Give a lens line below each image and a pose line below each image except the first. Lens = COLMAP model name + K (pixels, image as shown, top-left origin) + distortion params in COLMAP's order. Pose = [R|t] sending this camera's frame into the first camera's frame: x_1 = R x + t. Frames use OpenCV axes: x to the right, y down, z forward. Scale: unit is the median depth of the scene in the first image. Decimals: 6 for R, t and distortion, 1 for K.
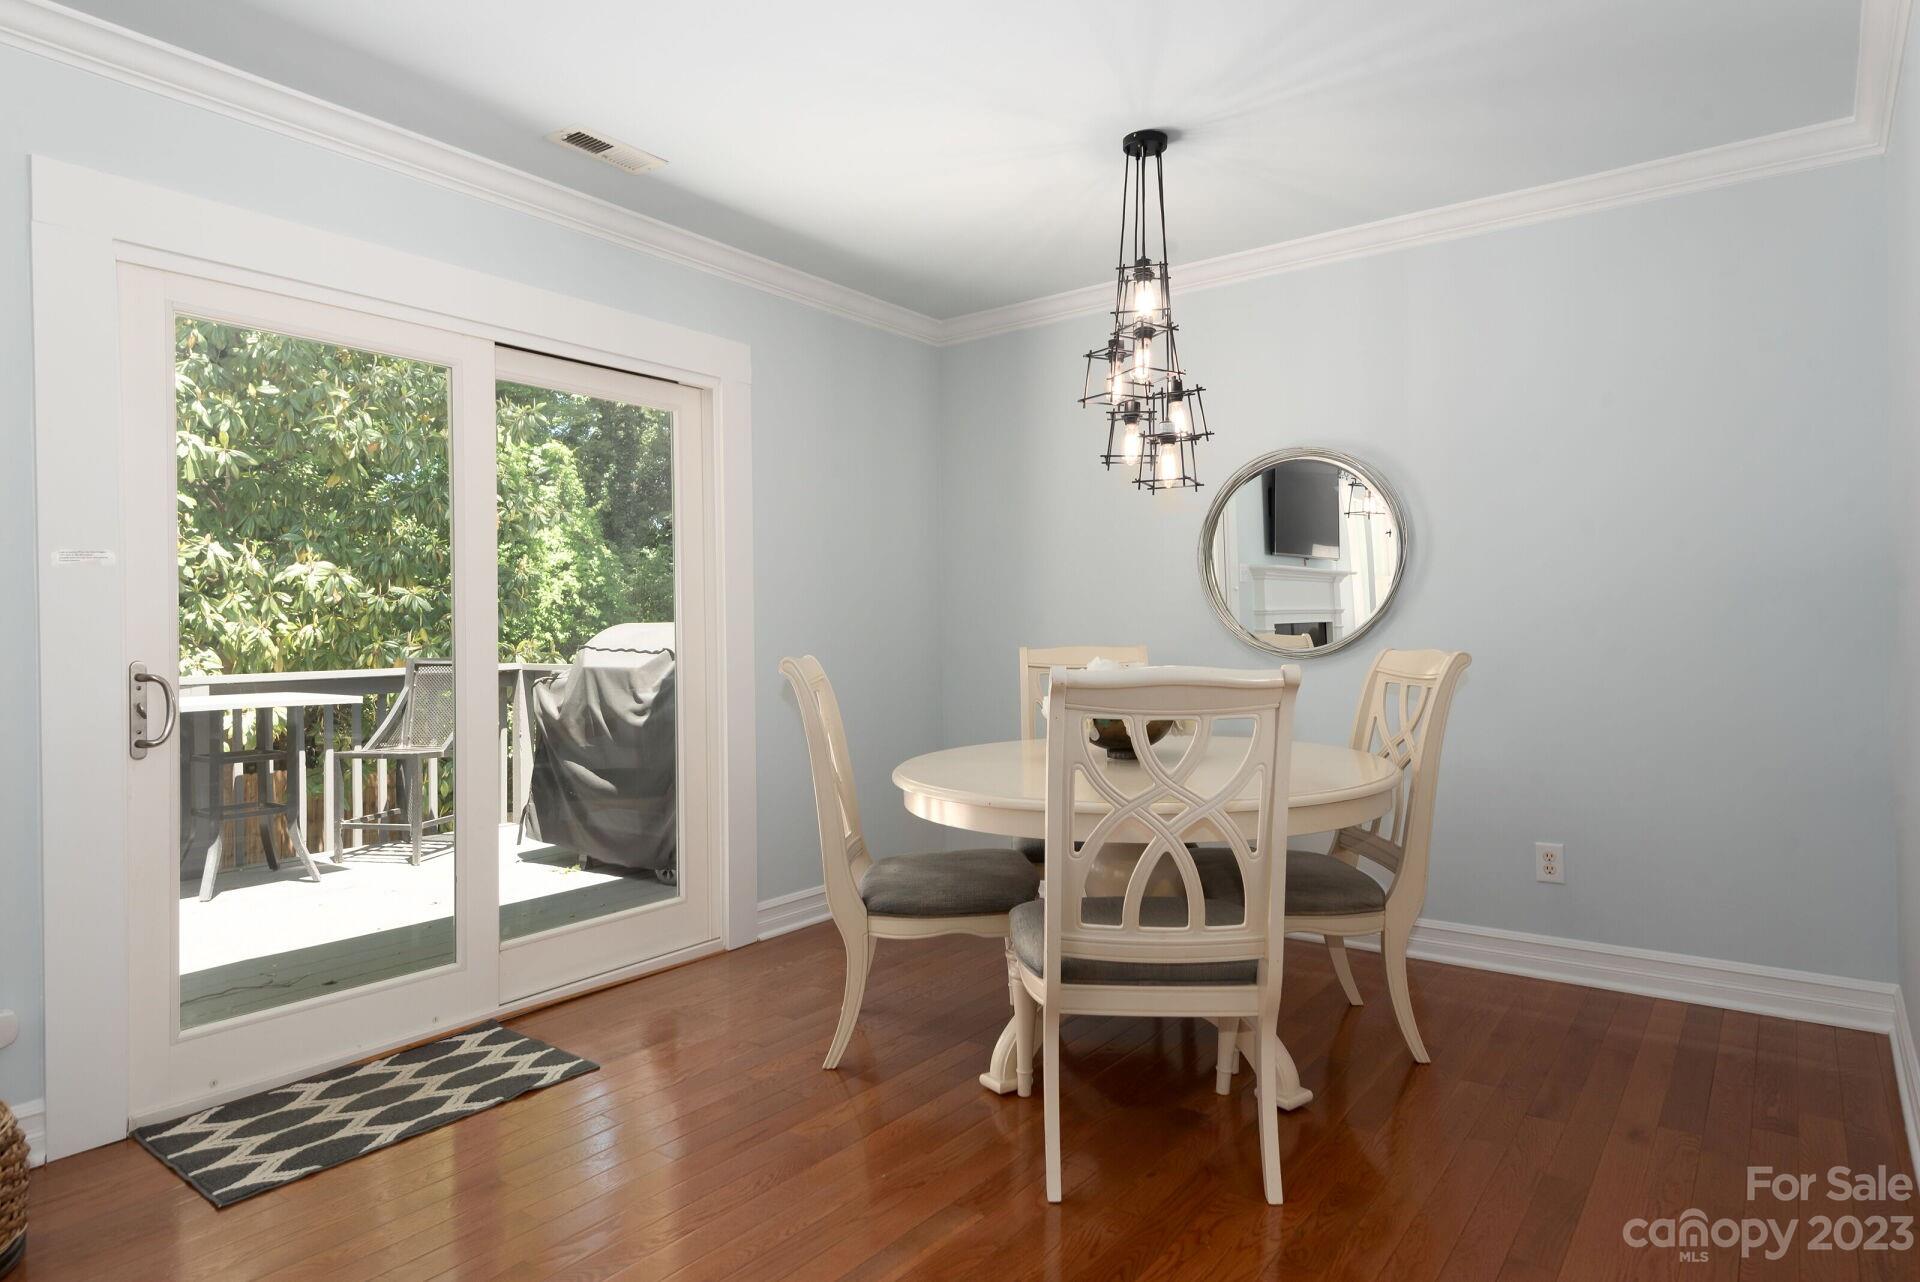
lens RADIAL K [[1123.2, 0, 923.5], [0, 1123.2, 632.5], [0, 0, 1]] dist [0.027899, -0.000146]
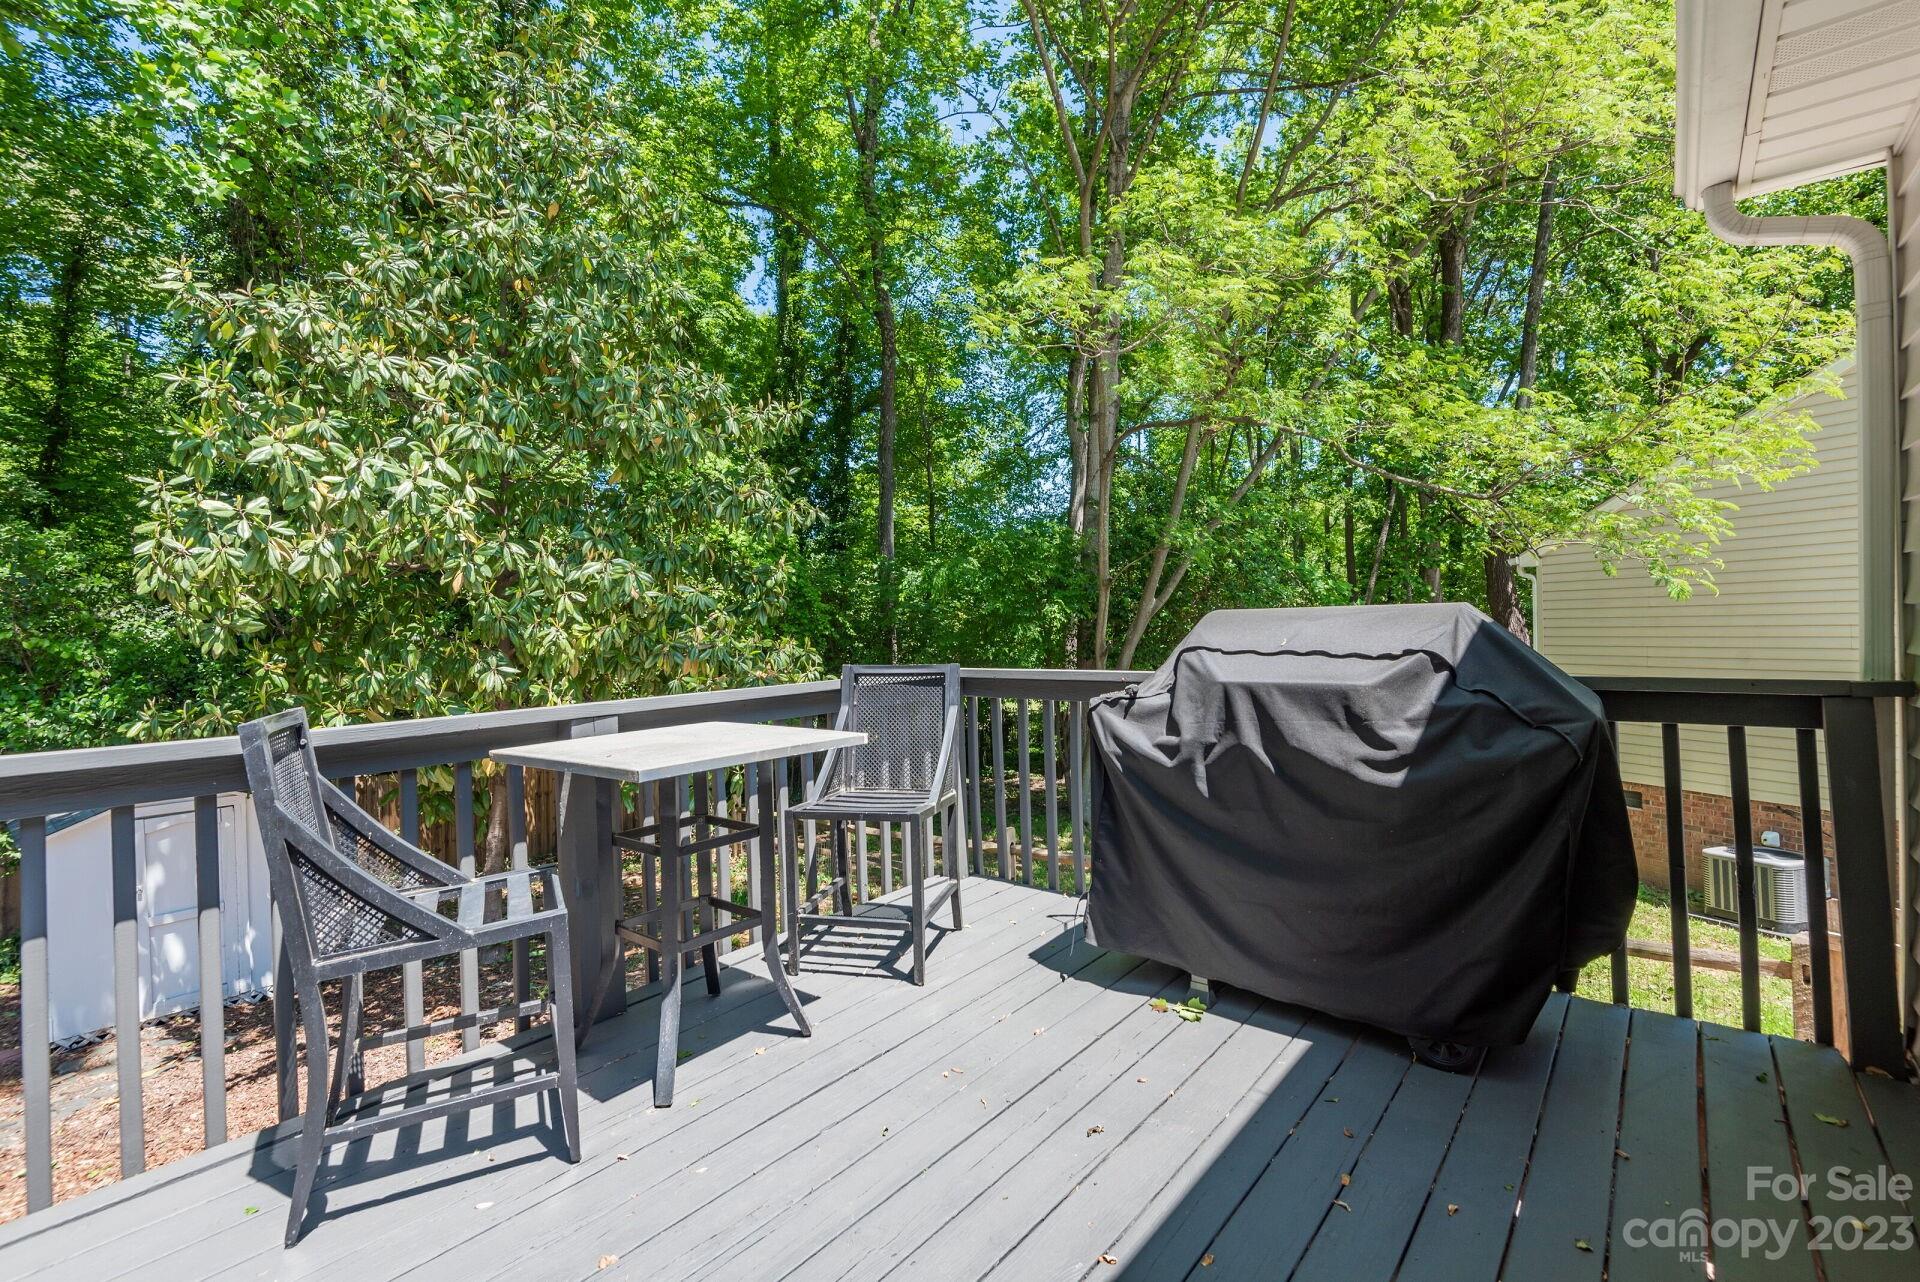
lens RADIAL K [[873.3, 0, 954.4], [0, 873.3, 635.6], [0, 0, 1]] dist [0.031319, -0.022916]
pose [[0.999420, -0.016057, -0.030037, -0.235069], [0.016369, 0.999814, 0.010170, -0.000824], [0.029868, -0.010656, 0.999497, 0.282114]]
